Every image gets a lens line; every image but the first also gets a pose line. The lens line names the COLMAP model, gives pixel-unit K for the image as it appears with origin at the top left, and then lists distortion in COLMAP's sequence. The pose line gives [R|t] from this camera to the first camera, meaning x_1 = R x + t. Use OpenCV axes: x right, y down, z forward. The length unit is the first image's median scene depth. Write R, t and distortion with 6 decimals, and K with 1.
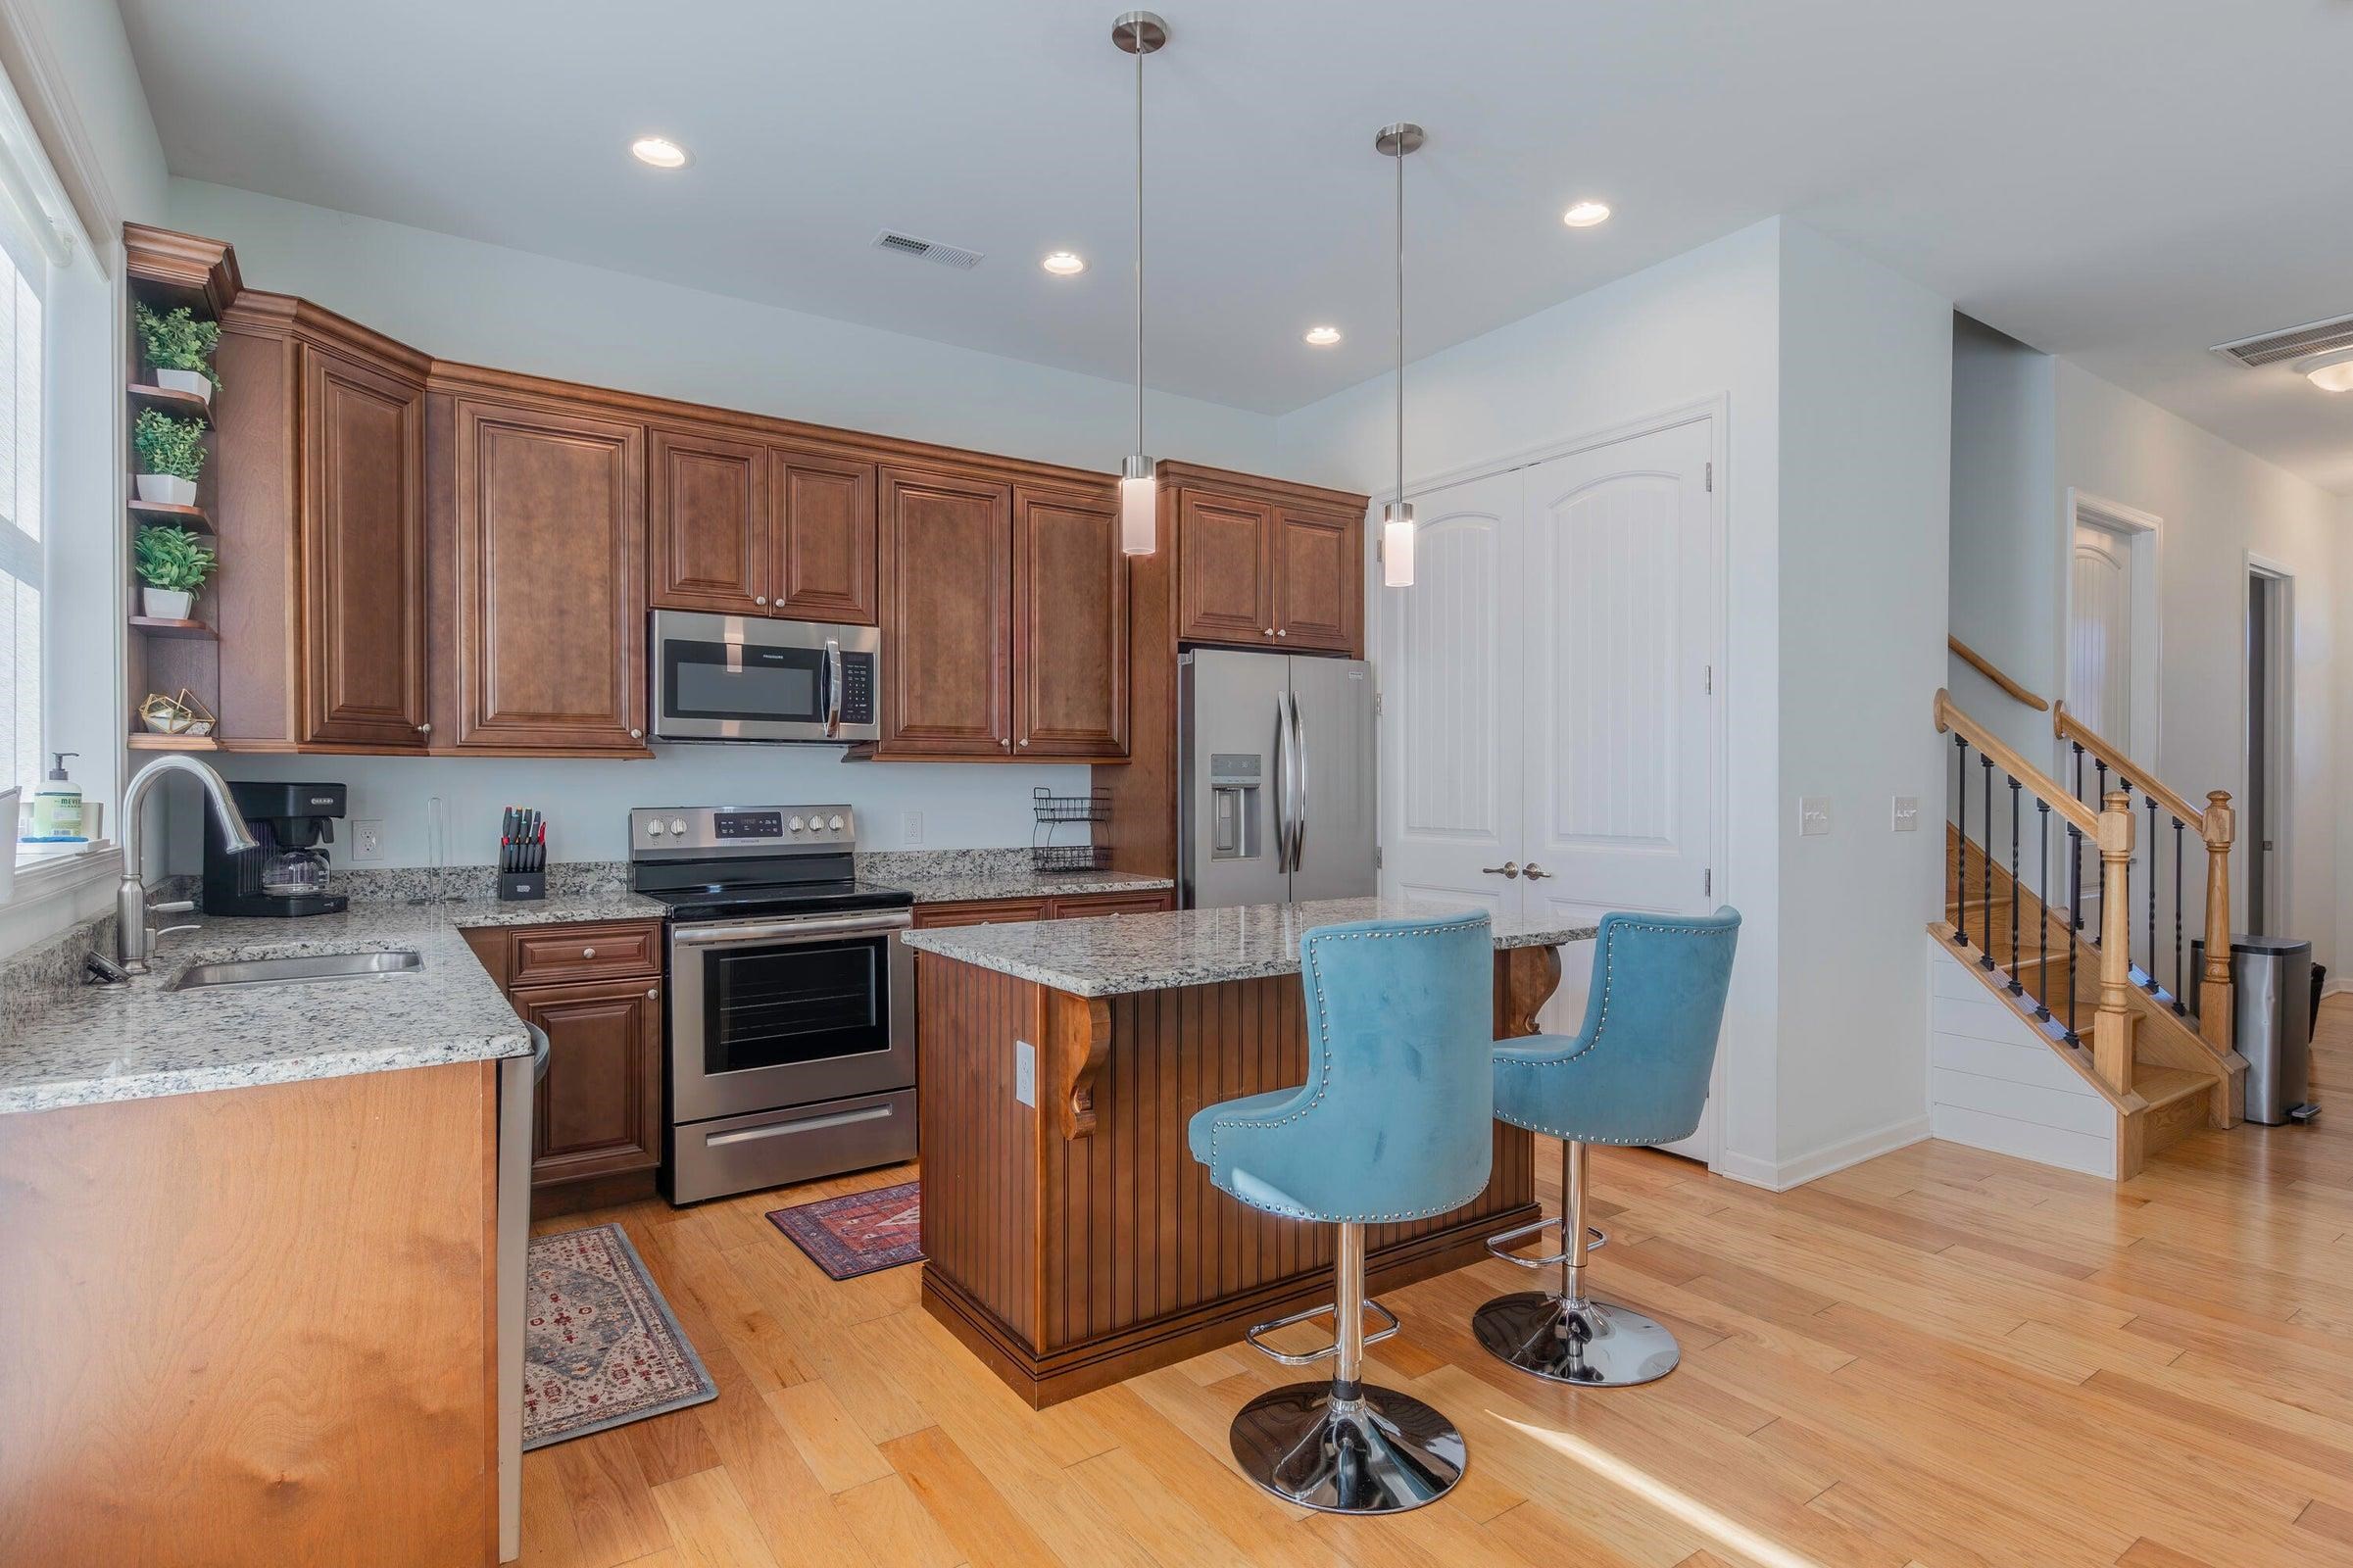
lens RADIAL K [[1218.8, 0, 1181.4], [0, 1218.8, 788.8], [0, 0, 1]] dist [0.014331, 0.001361]
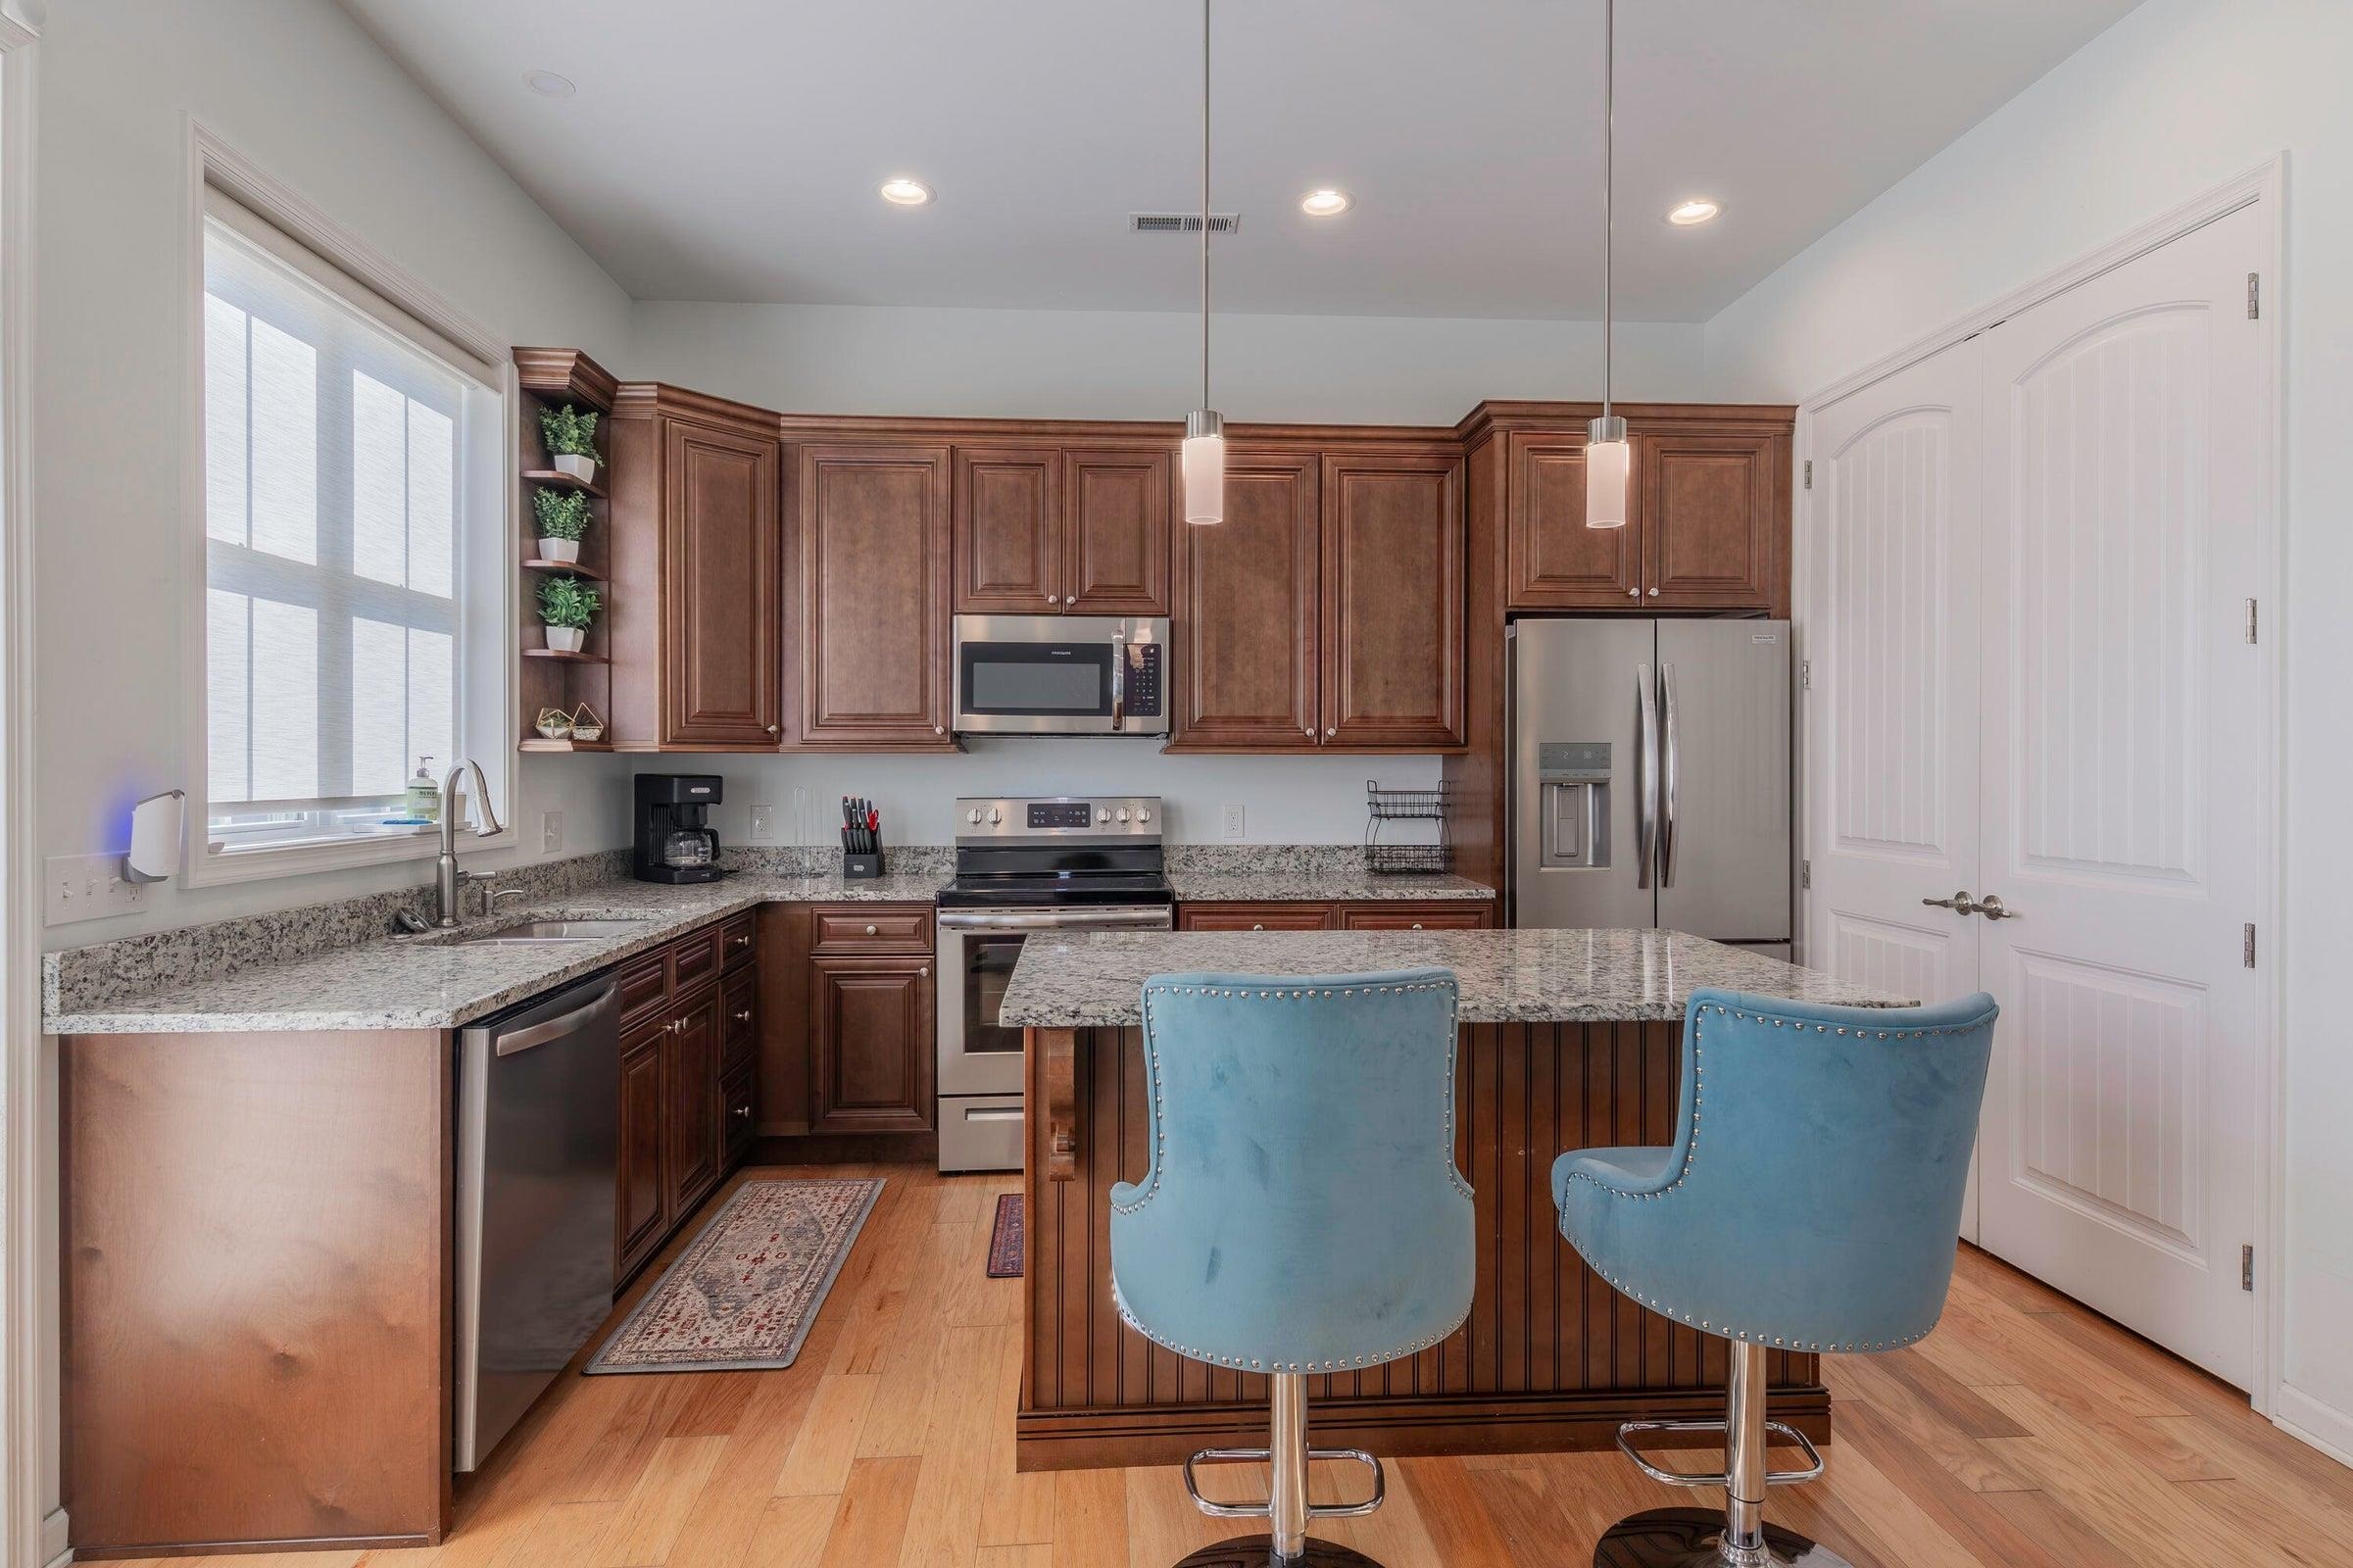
lens RADIAL K [[1218.8, 0, 1160.9], [0, 1218.8, 770.3], [0, 0, 1]] dist [0.014331, 0.001361]
pose [[0.855469, 0.003900, -0.517839, 0.292931], [-0.003981, 0.999992, 0.000954, -0.011681], [0.517839, 0.001245, 0.855477, 0.179034]]
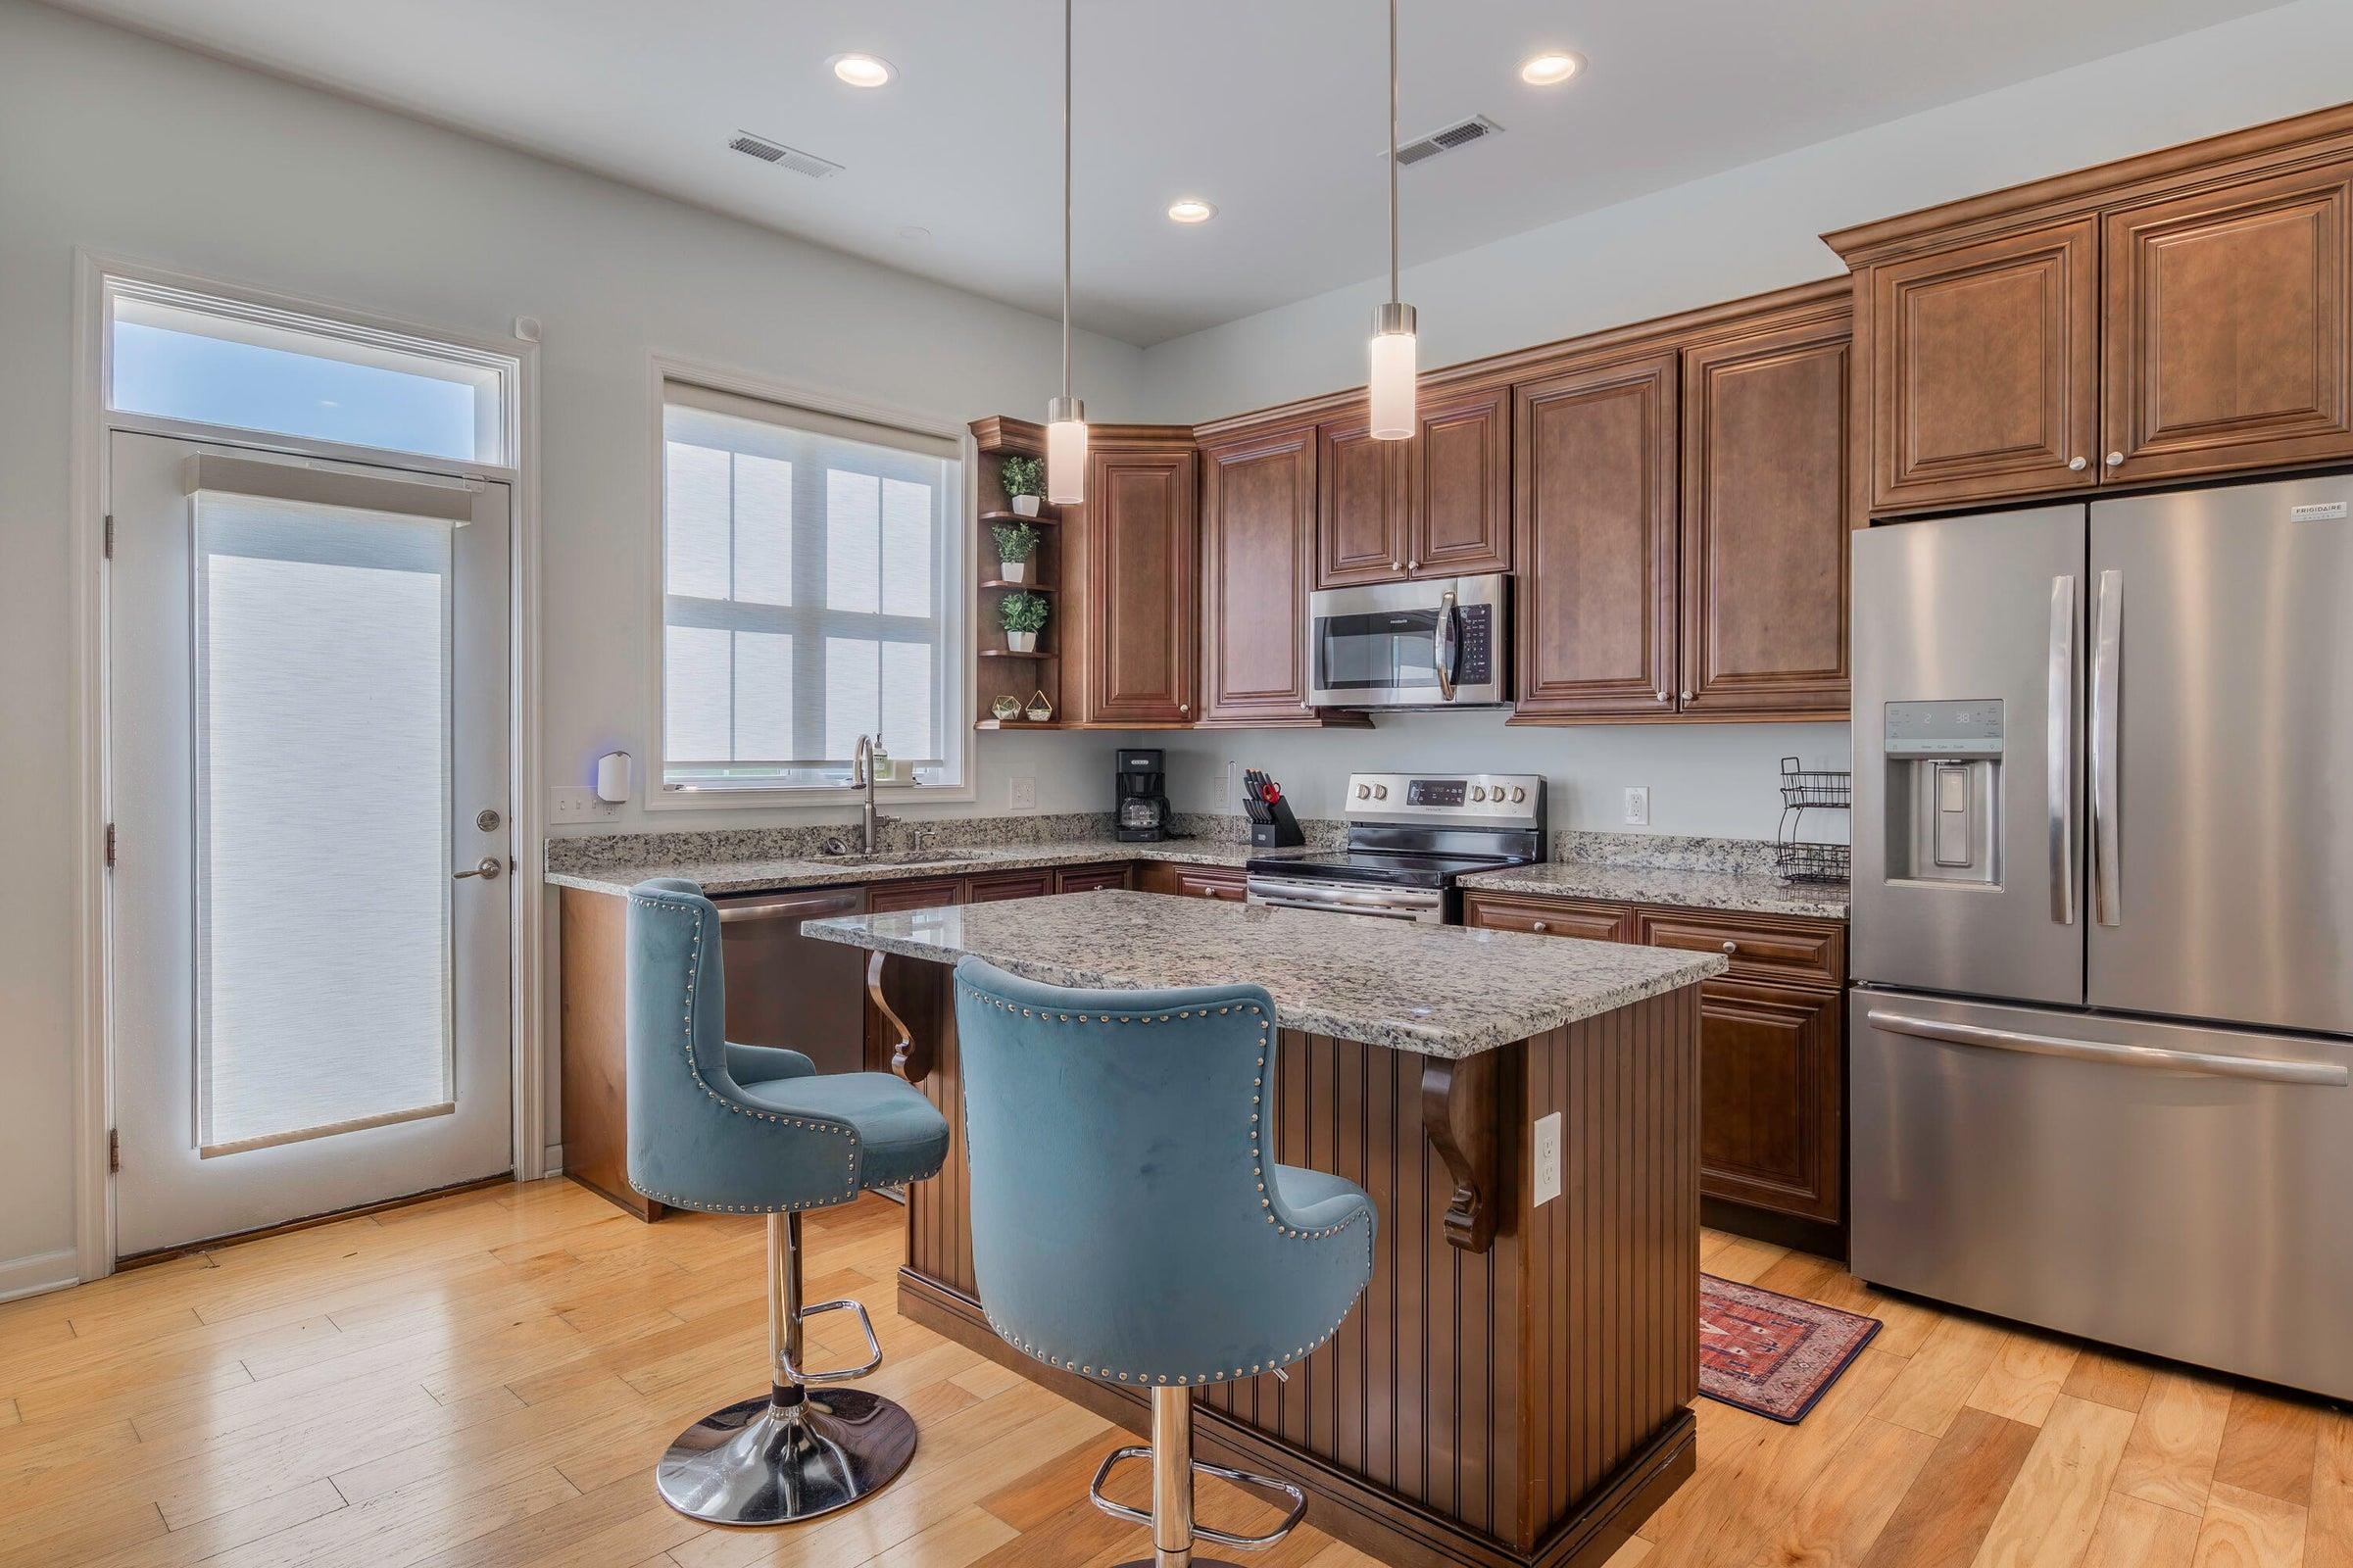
lens RADIAL K [[1298.1, 0, 1157.0], [0, 1298.1, 764.5], [0, 0, 1]] dist [0.002158, -0.004281]
pose [[0.200130, 0.010659, -0.979711, 0.707800], [-0.006959, 0.999931, 0.009458, -0.001834], [0.979745, 0.004925, 0.200191, 0.651911]]
